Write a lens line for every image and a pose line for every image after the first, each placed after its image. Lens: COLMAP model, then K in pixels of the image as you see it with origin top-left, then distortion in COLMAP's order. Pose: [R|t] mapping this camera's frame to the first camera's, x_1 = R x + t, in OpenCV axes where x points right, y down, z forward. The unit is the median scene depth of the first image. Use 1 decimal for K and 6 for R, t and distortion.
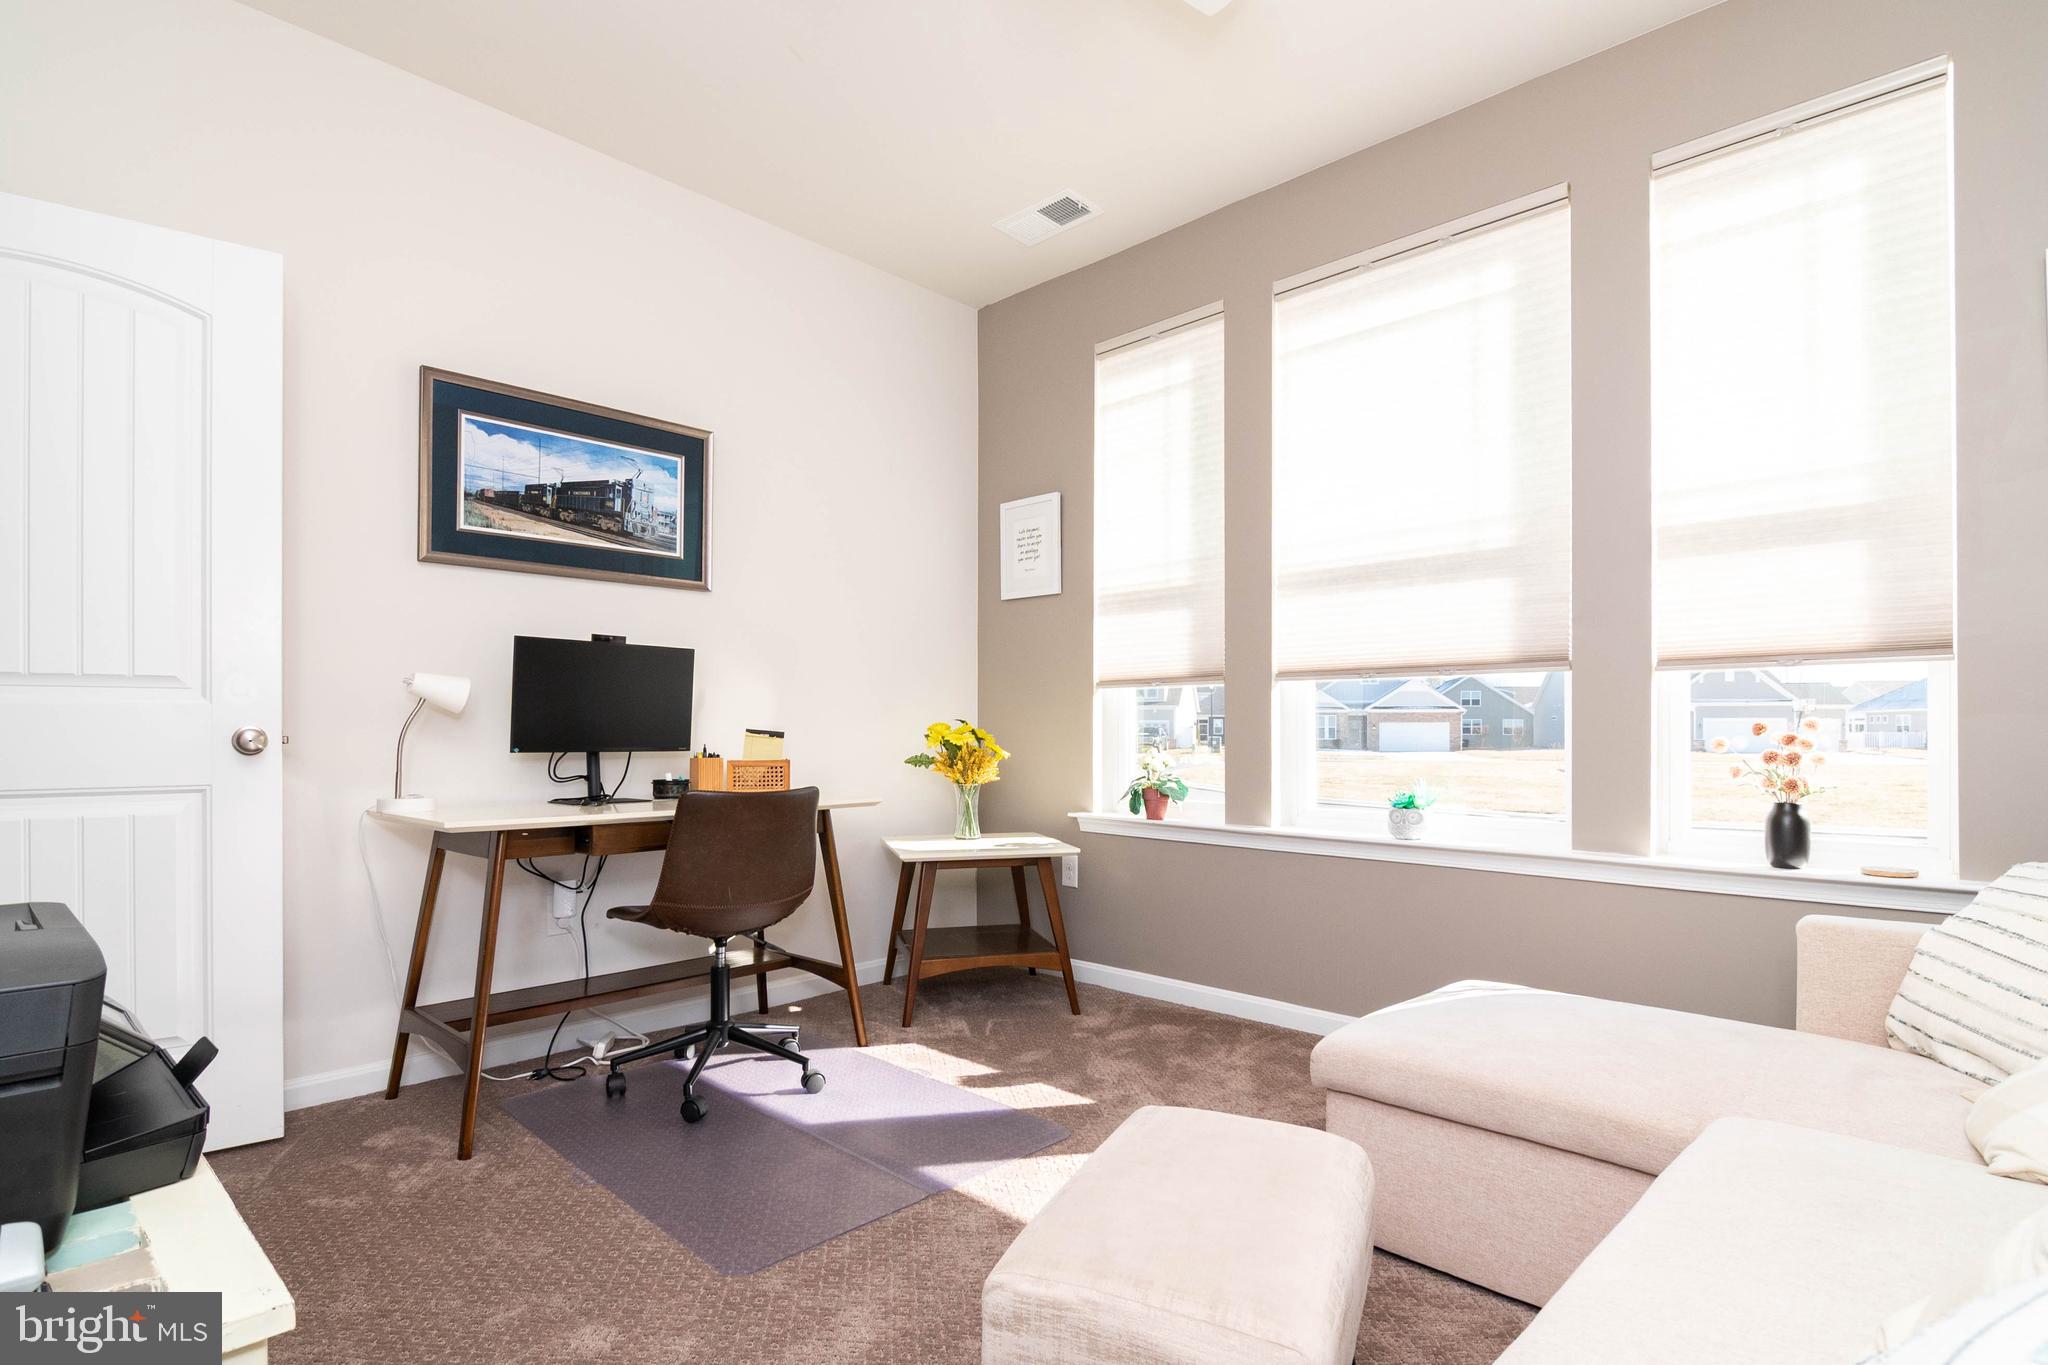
lens RADIAL K [[1031.7, 0, 1020.5], [0, 1031.7, 713.1], [0, 0, 1]] dist [-0.003864, -0.000533]
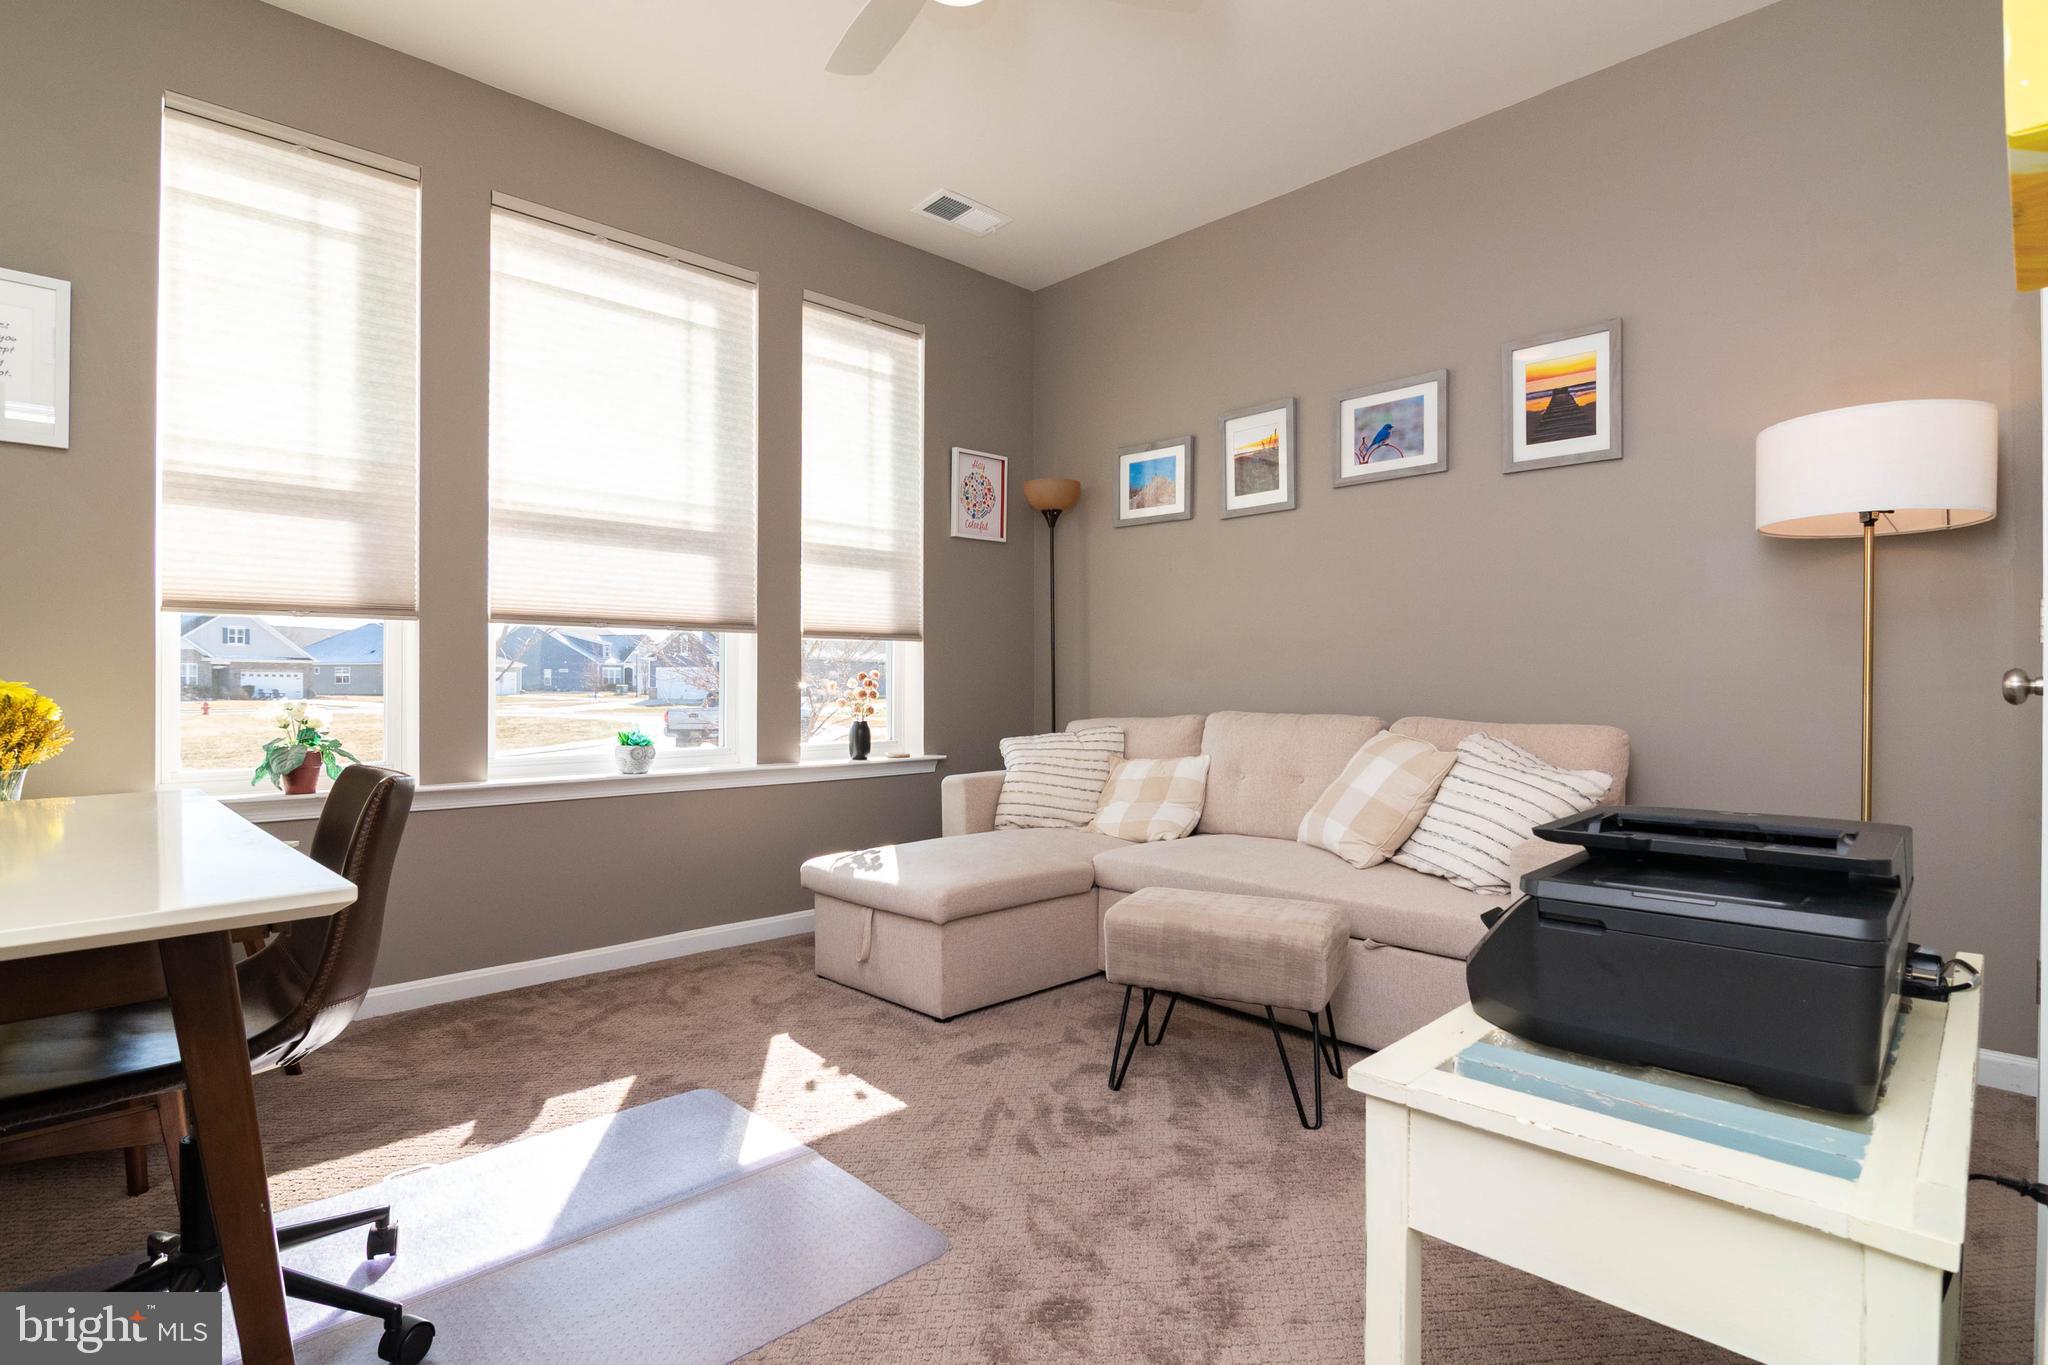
lens RADIAL K [[1021.0, 0, 1024.0], [0, 1021.0, 682.5], [0, 0, 1]] dist [-0.003850, -0.008959]
pose [[0.014264, 0.006105, 0.999880, -0.738220], [-0.013780, 0.999888, -0.005909, 0.024052], [-0.999803, -0.013694, 0.014346, 0.571932]]
